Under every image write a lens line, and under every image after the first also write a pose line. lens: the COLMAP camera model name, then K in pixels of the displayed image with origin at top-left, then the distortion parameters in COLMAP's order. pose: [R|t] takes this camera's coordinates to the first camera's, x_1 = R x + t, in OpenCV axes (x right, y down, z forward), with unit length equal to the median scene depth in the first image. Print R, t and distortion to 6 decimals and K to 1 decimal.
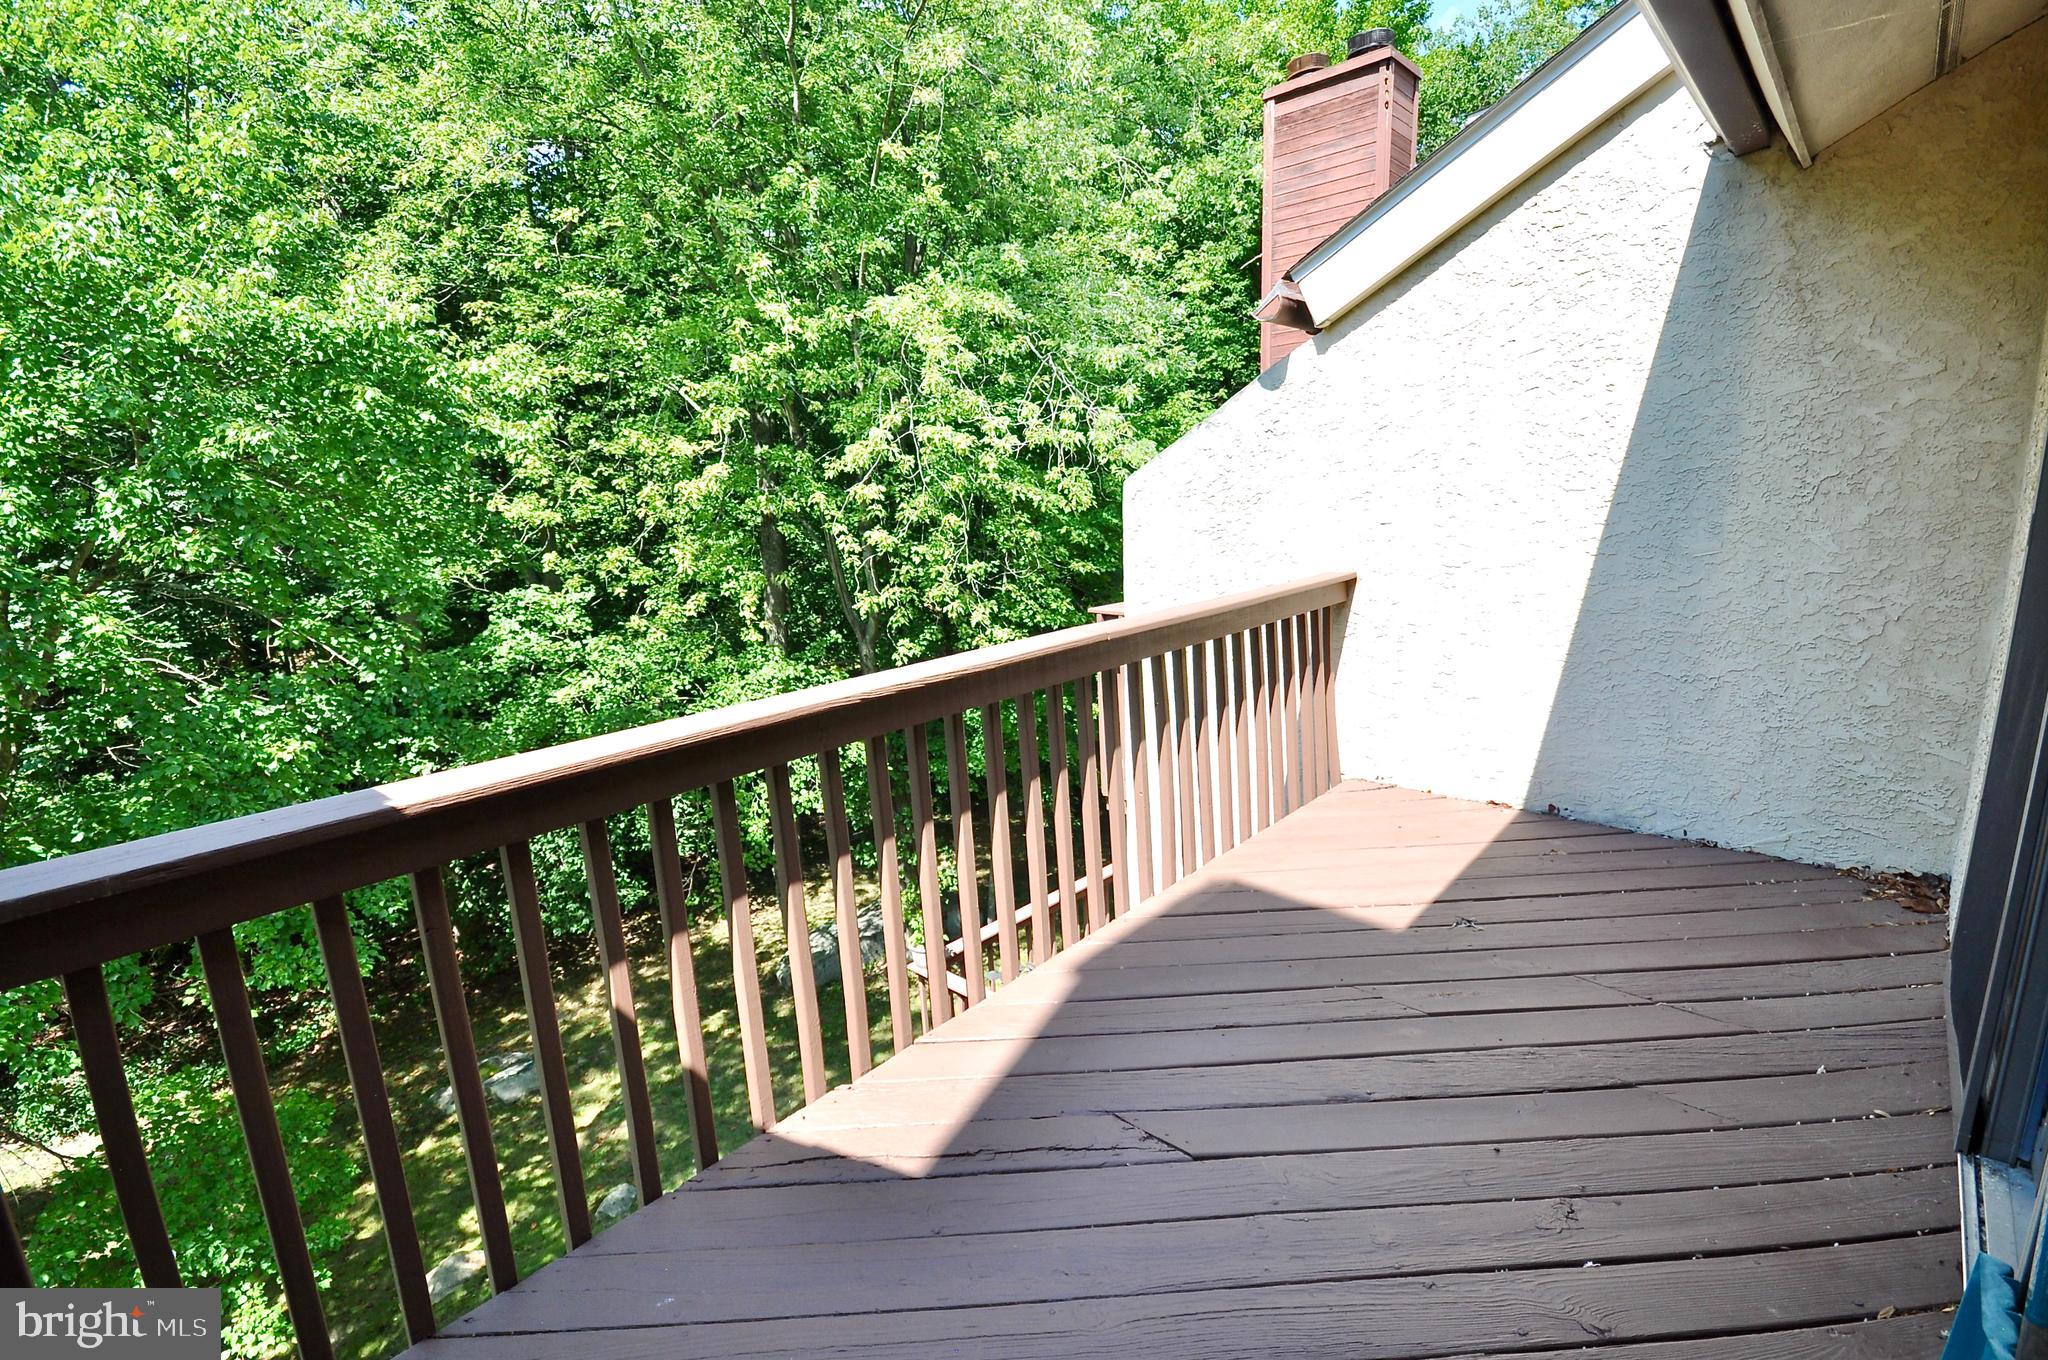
lens RADIAL K [[898.4, 0, 1024.0], [0, 898.4, 680.0], [0, 0, 1]] dist [0.014316, -0.016666]
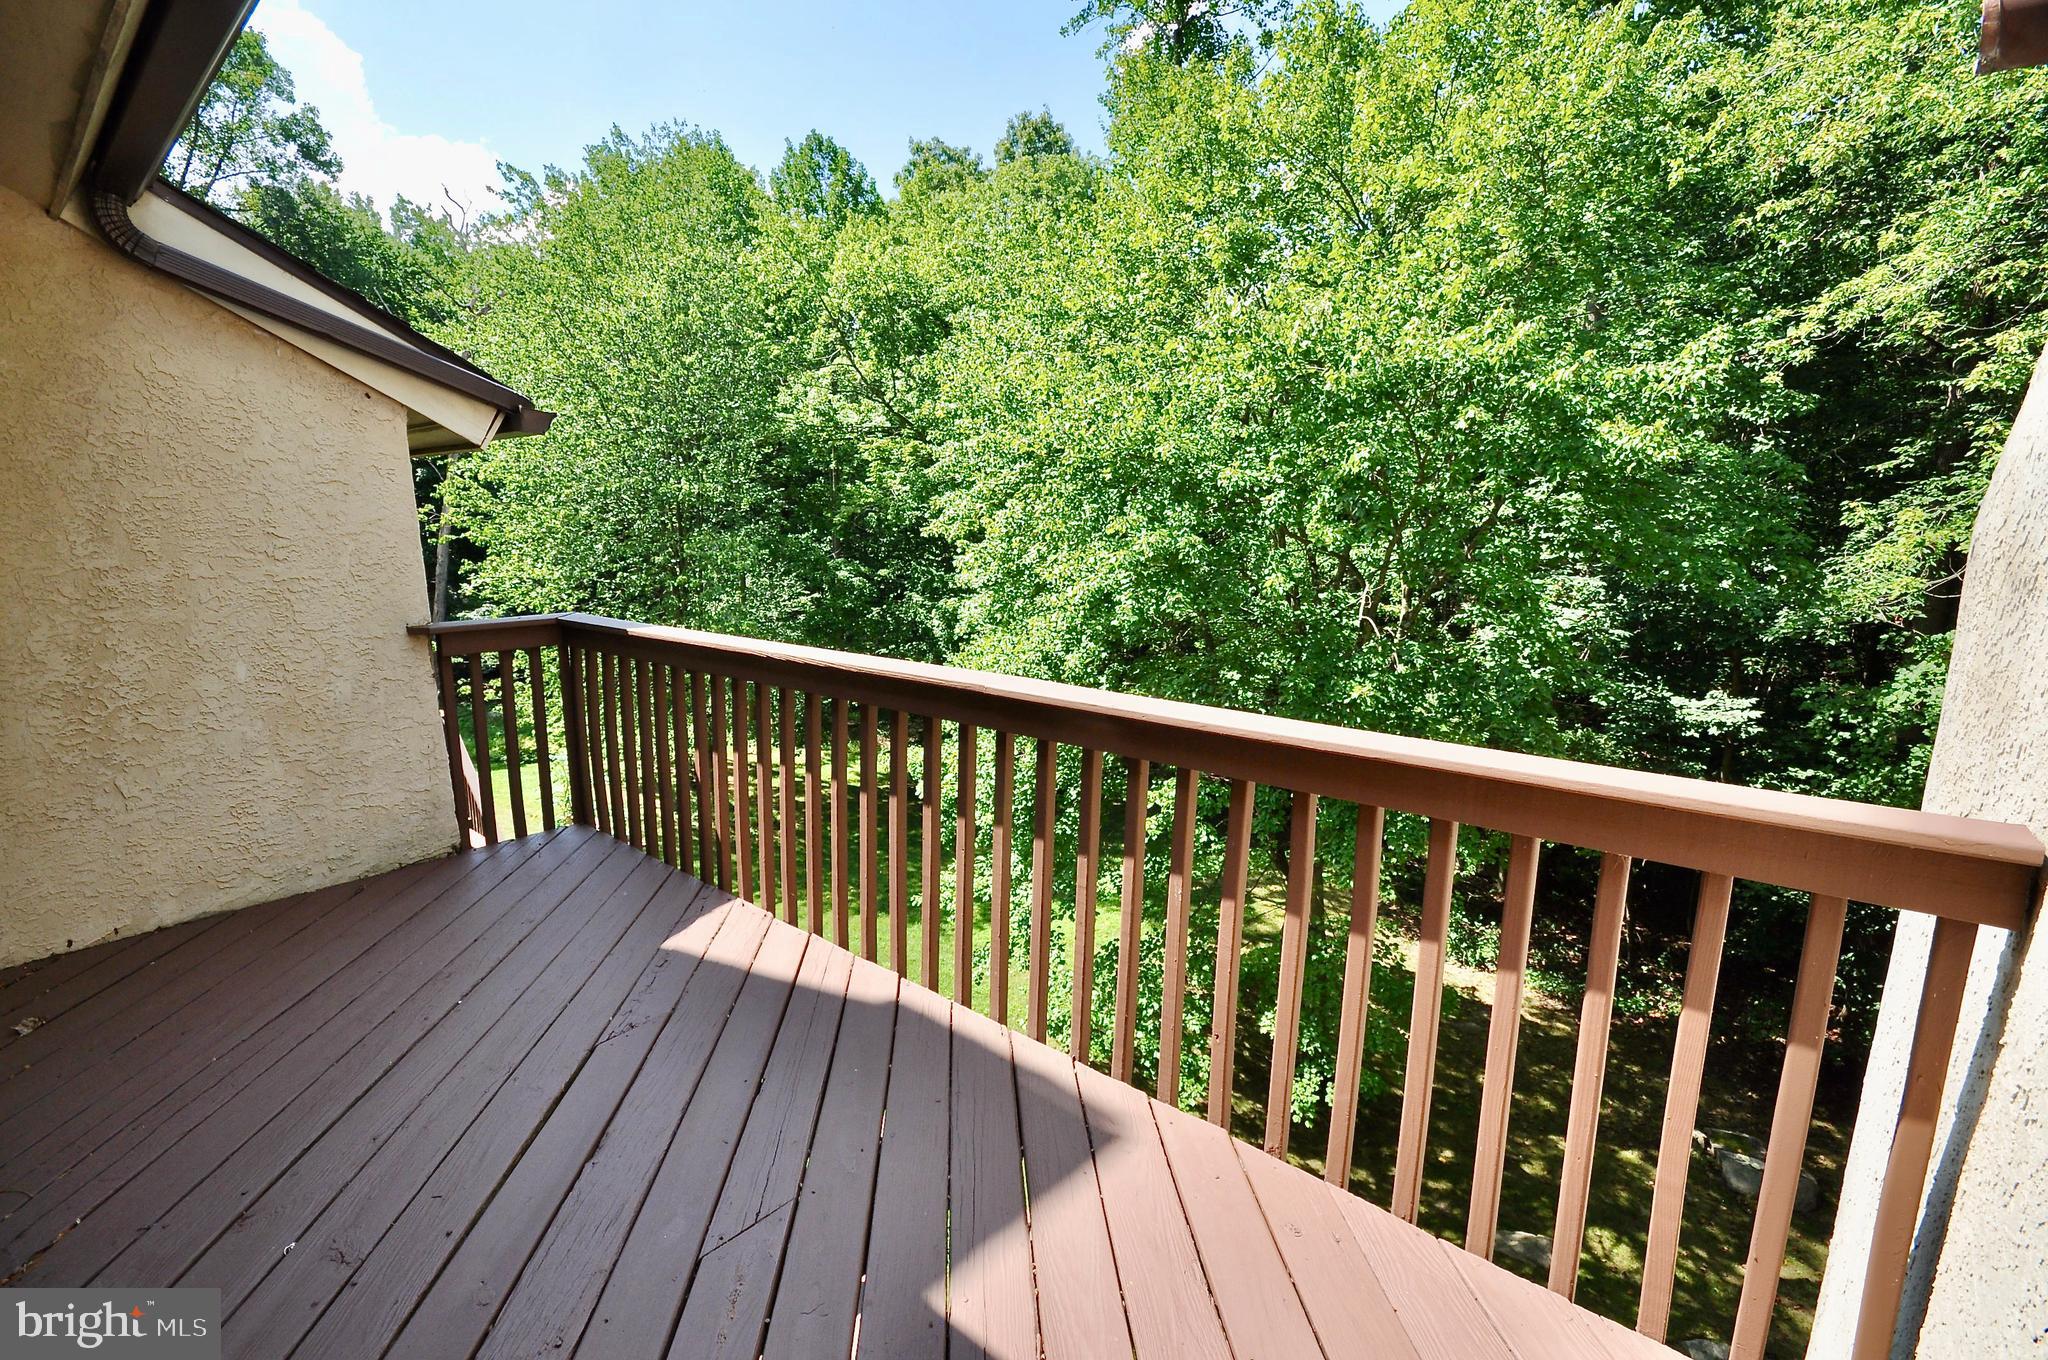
lens RADIAL K [[898.4, 0, 1024.0], [0, 898.4, 680.0], [0, 0, 1]] dist [0.014316, -0.016666]
pose [[0.051536, 0.221446, -0.973810, 0.961271], [-0.215599, 0.954578, 0.205663, -0.252176], [0.975121, 0.199354, 0.096939, 0.985885]]
